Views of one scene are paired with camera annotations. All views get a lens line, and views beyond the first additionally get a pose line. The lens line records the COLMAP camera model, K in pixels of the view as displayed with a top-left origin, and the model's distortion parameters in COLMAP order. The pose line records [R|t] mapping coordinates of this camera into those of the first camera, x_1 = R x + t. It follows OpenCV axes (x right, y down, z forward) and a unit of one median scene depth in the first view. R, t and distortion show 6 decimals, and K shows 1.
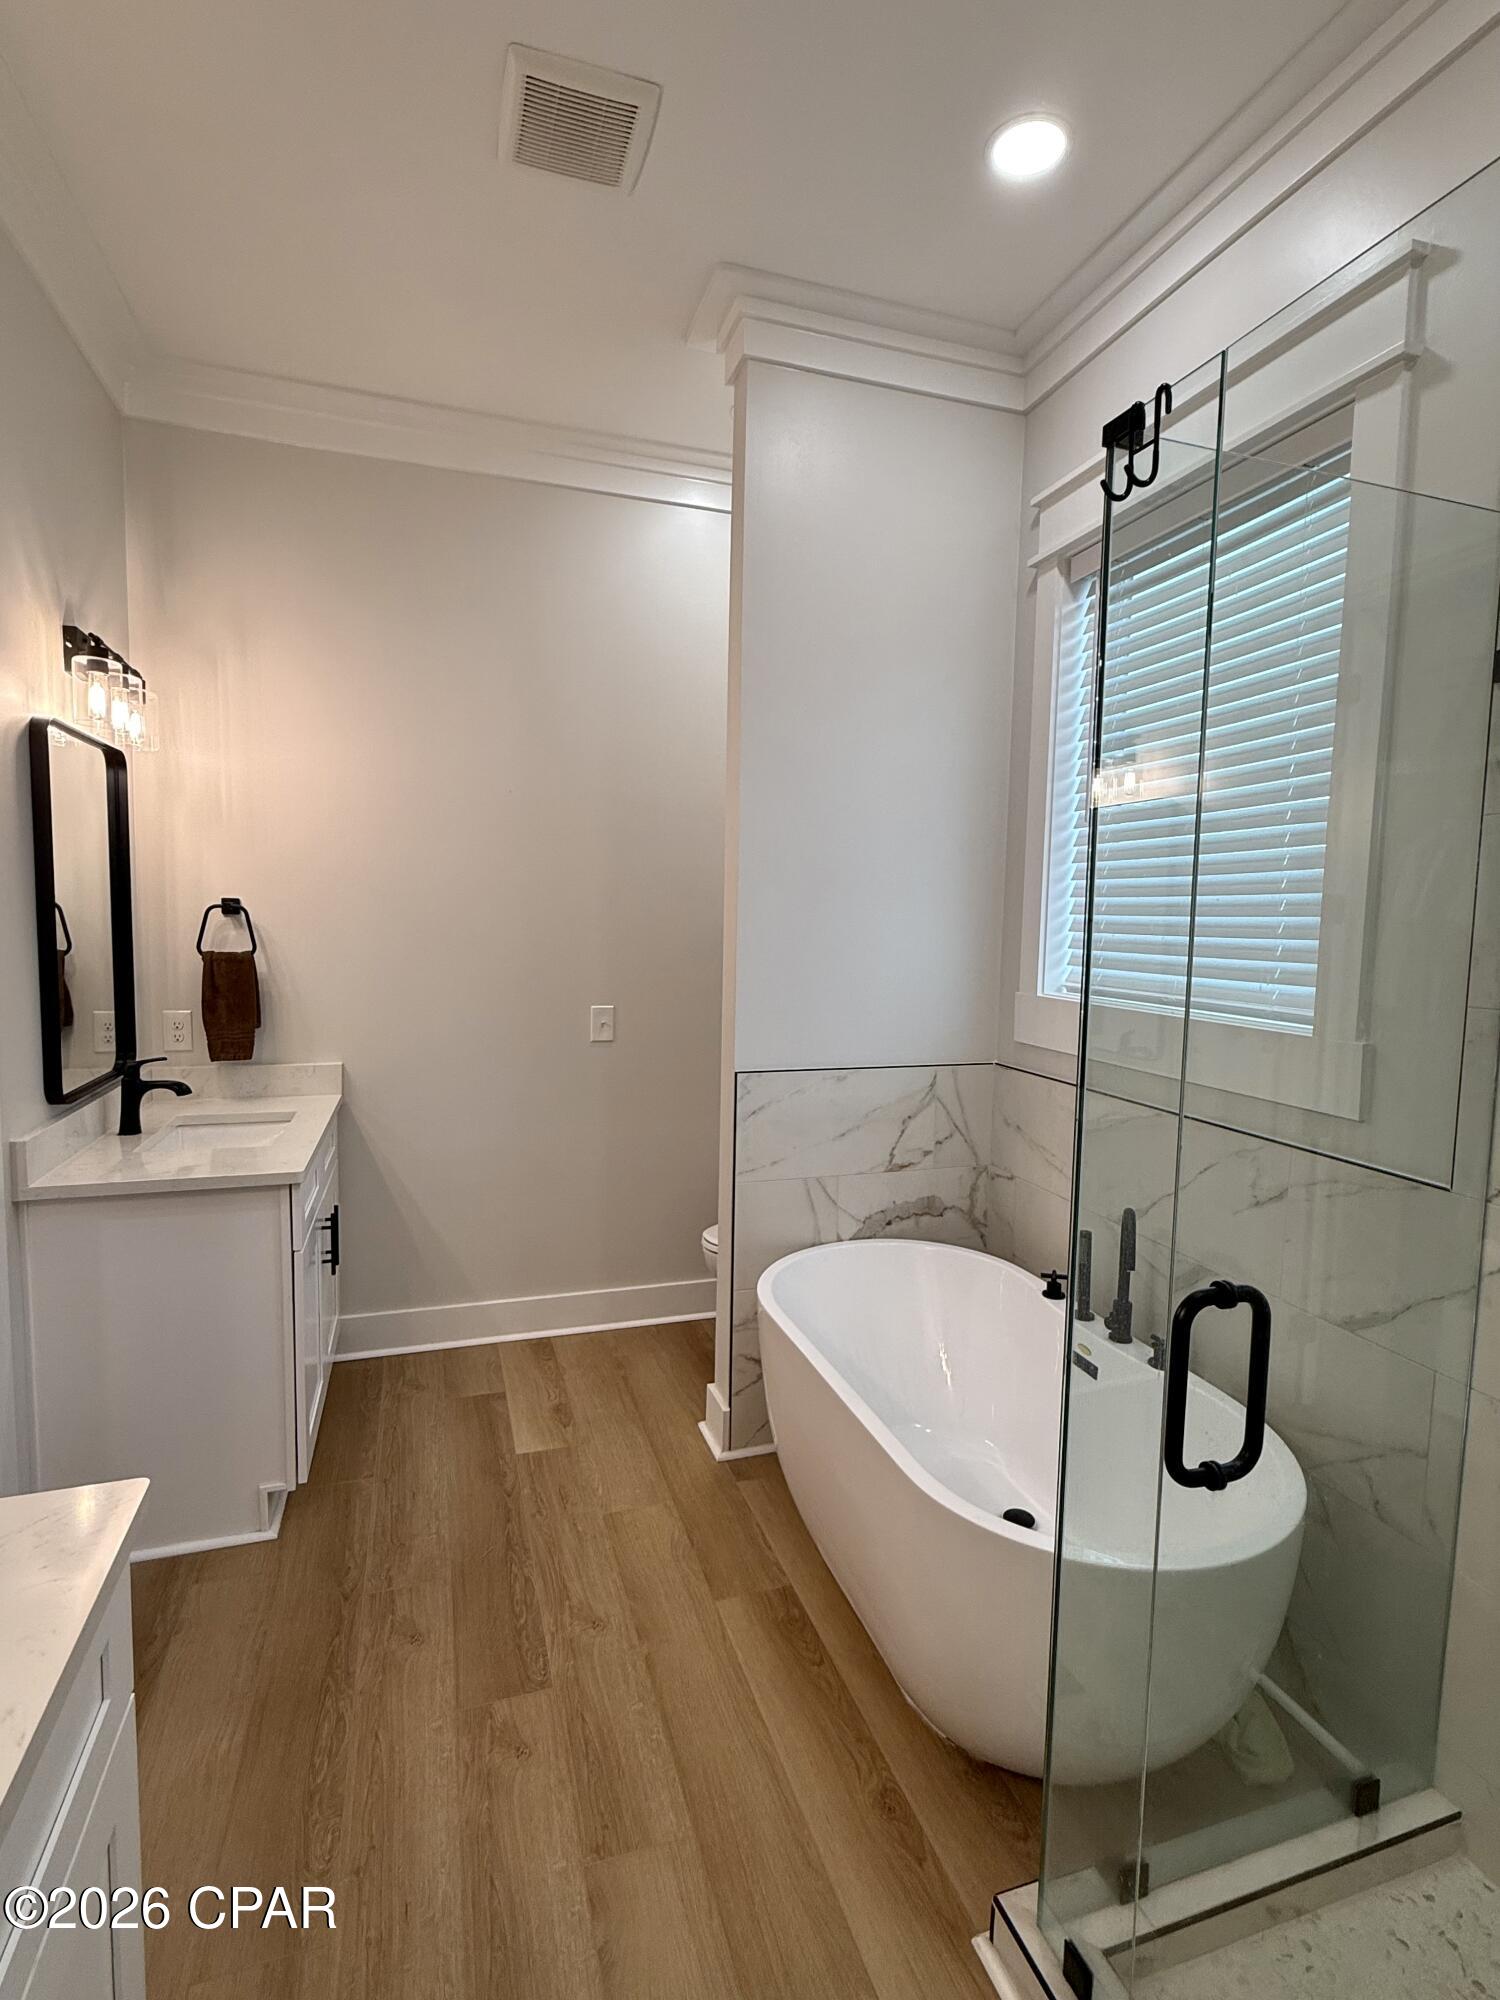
lens RADIAL K [[967.0, 0, 750.0], [0, 967.0, 1000.0], [0, 0, 1]] dist [0.001308, 0.000296]
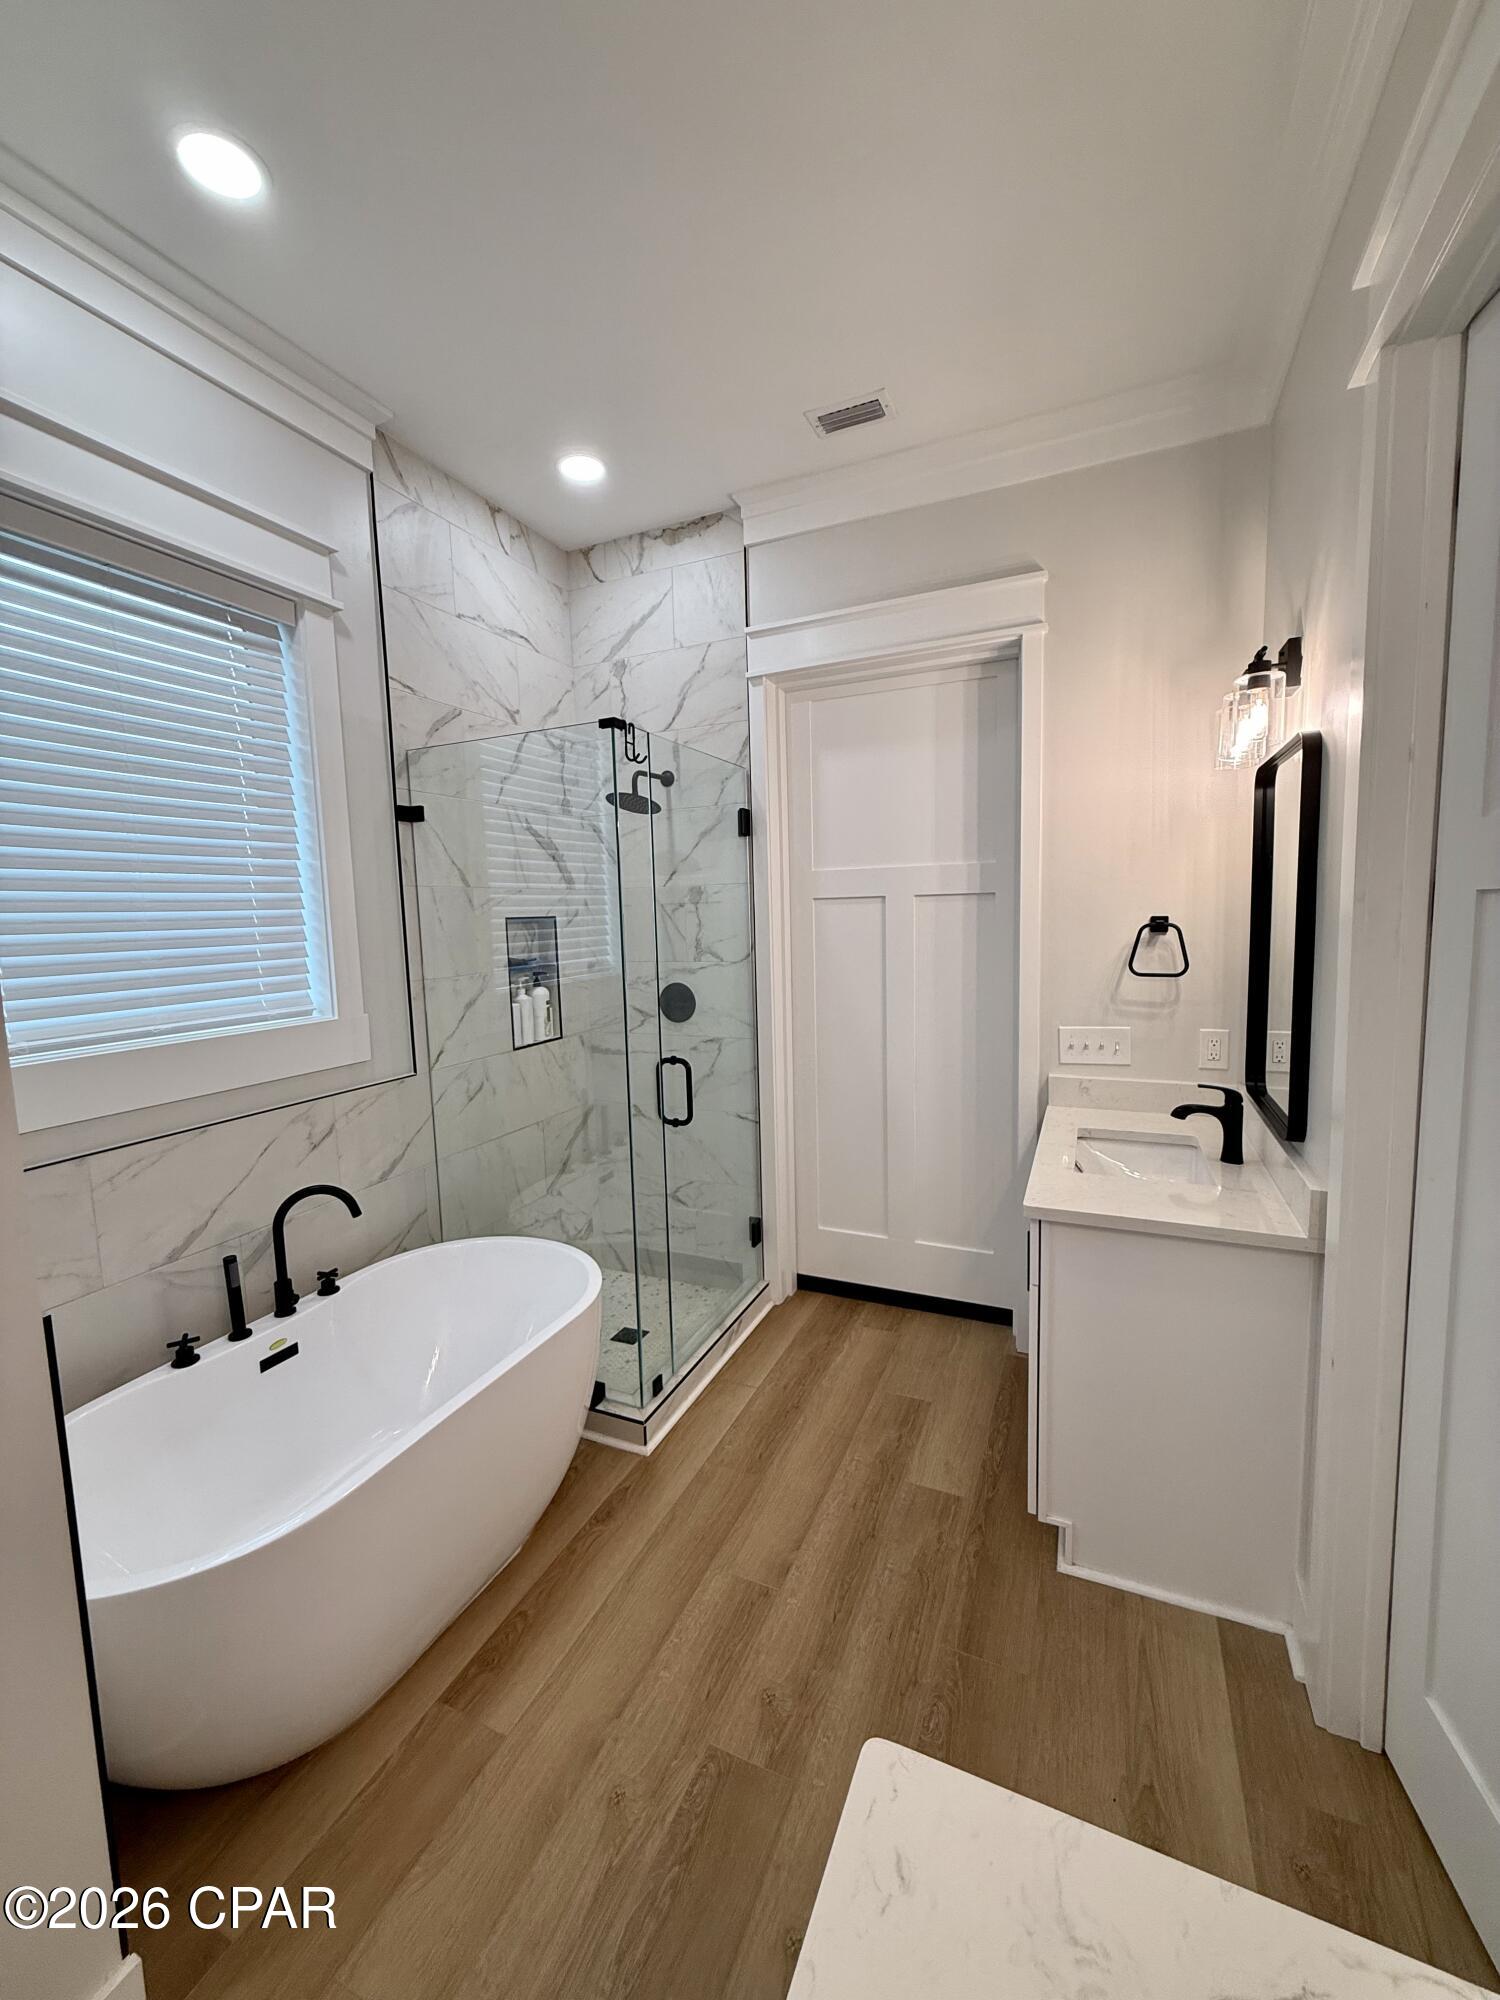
lens RADIAL K [[803.3, 0, 750.0], [0, 803.3, 1000.0], [0, 0, 1]] dist [-0.001663, 0.000238]
pose [[-0.740056, -0.069541, 0.668940, -0.751201], [0.076064, 0.979603, 0.185988, -0.177209], [-0.668230, 0.188523, -0.719672, 1.466869]]
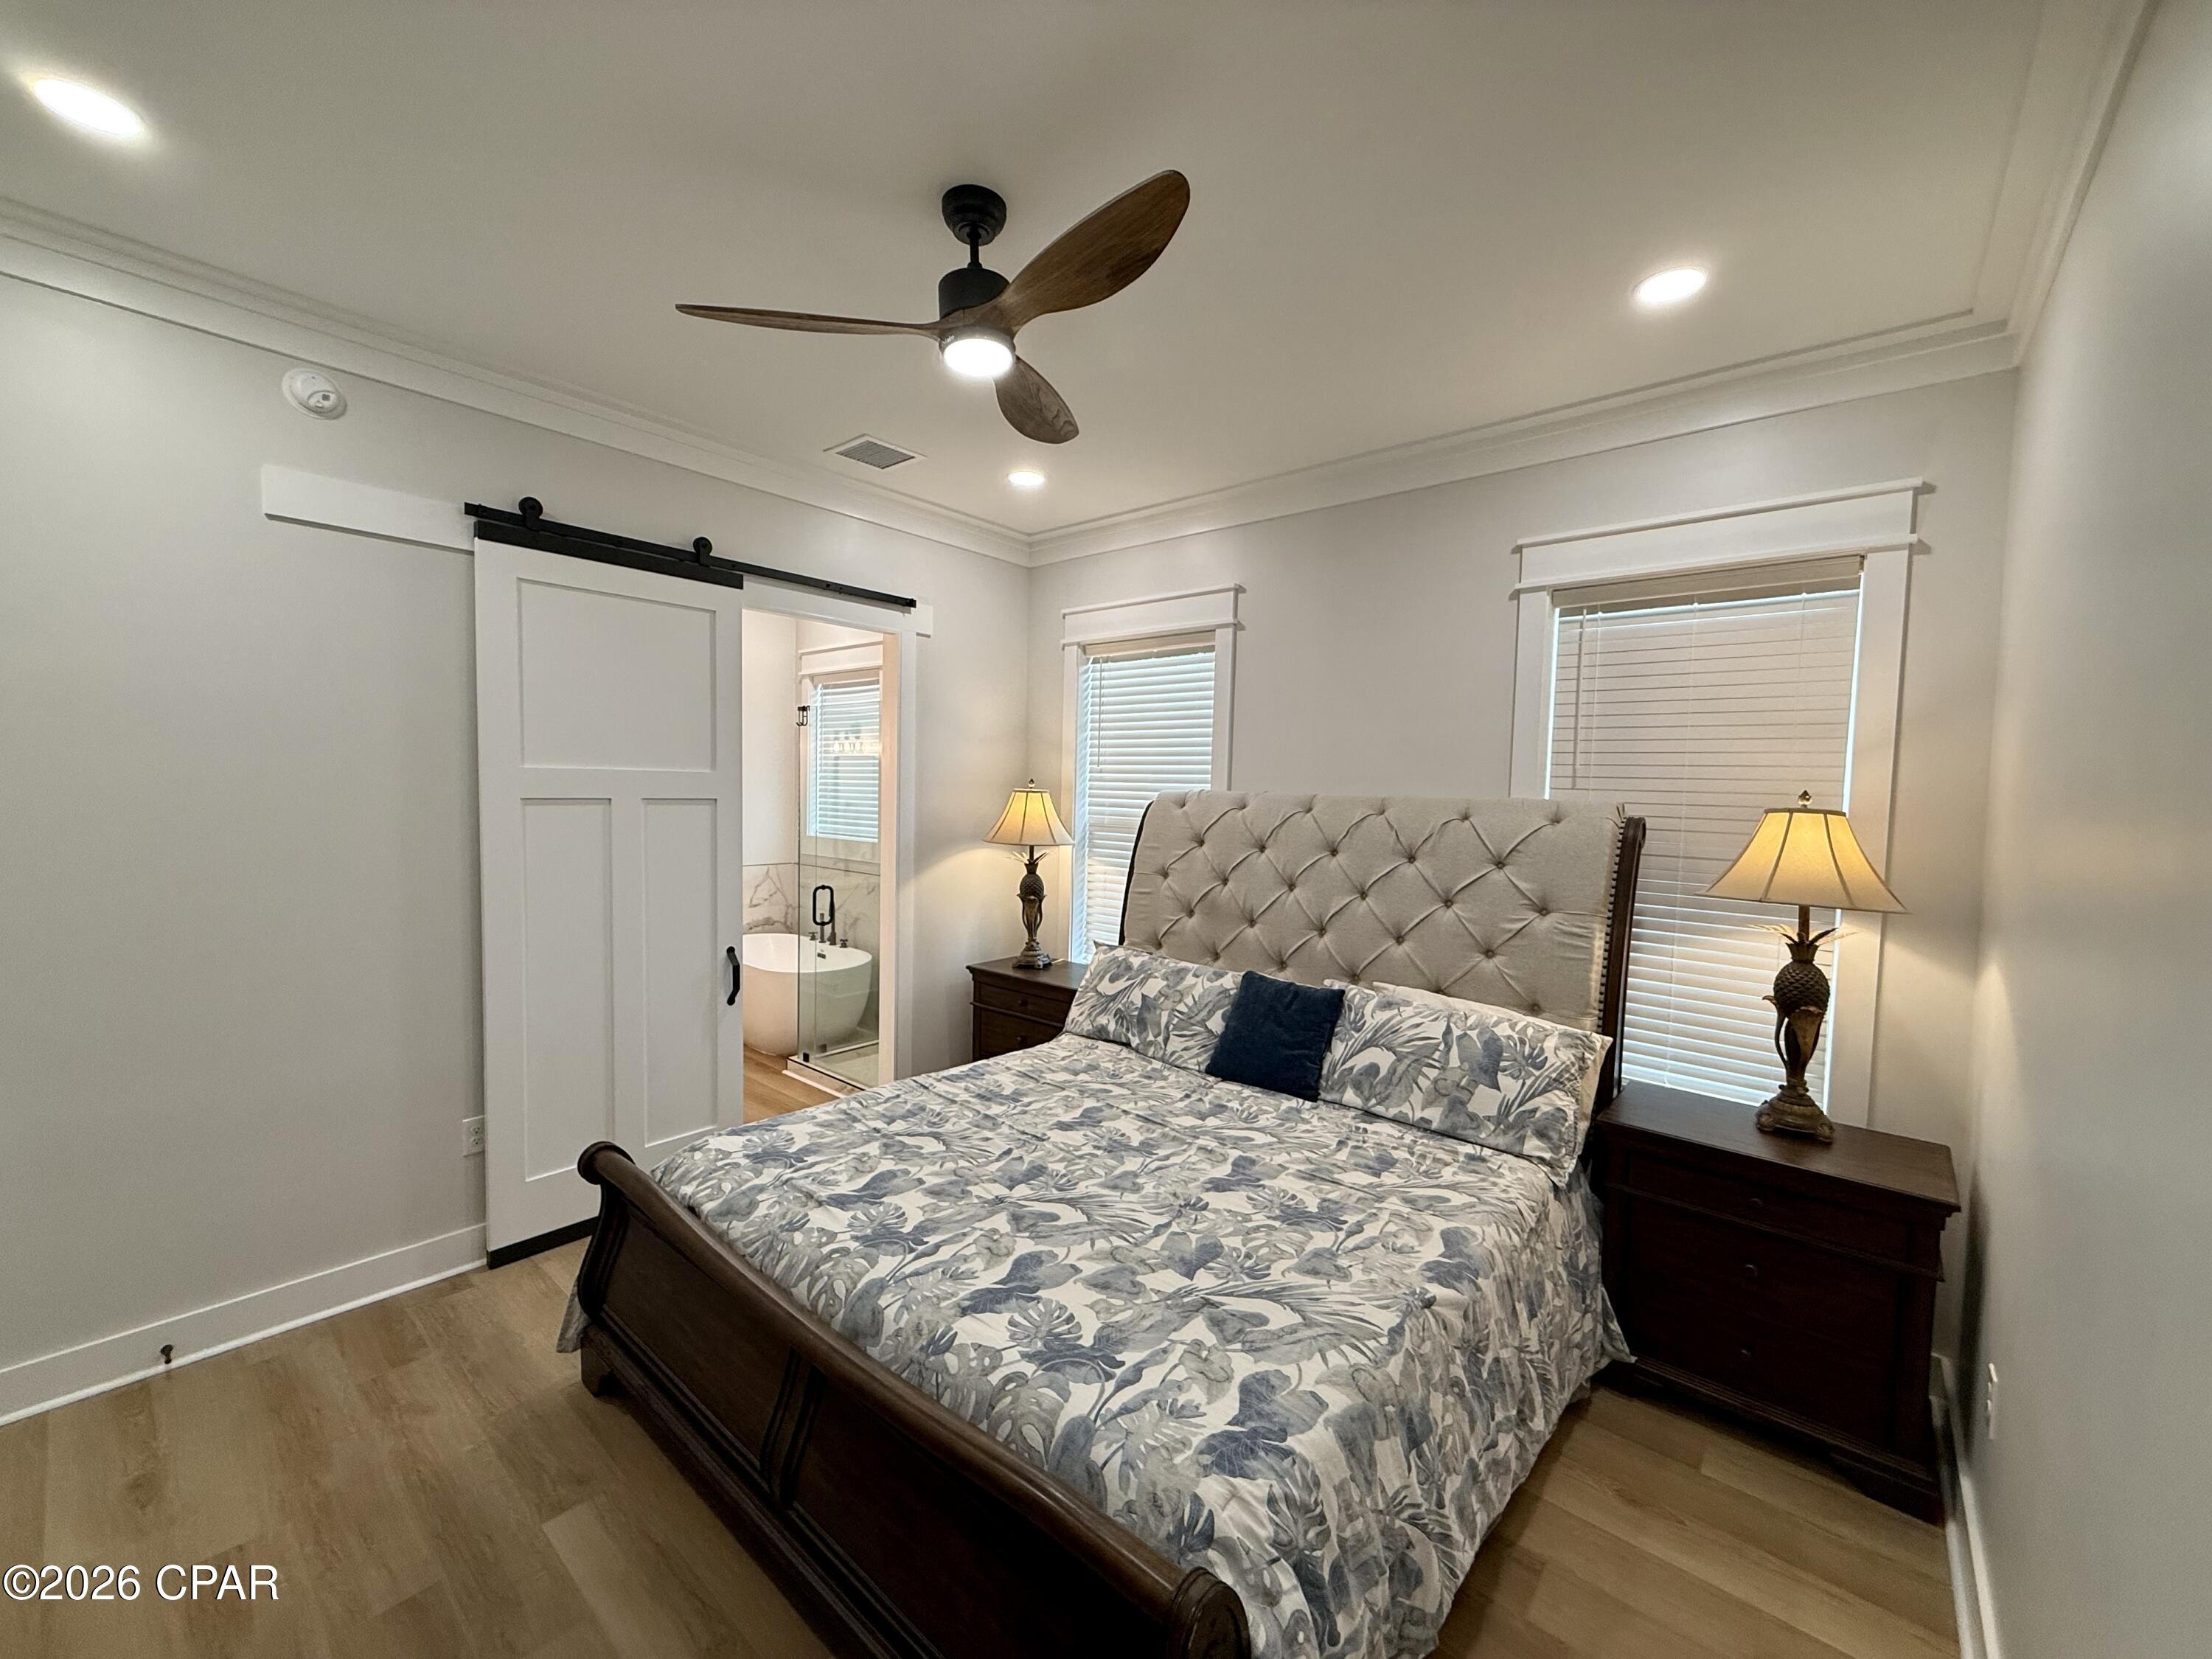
lens RADIAL K [[888.5, 0, 1106.0], [0, 888.5, 829.5], [0, 0, 1]] dist [-0.001663, 0.000238]
pose [[0.856891, -0.025835, 0.514849, -0.377050], [0.040569, 0.999025, -0.017391, 0.078115], [-0.513898, 0.035790, 0.857104, -2.219315]]
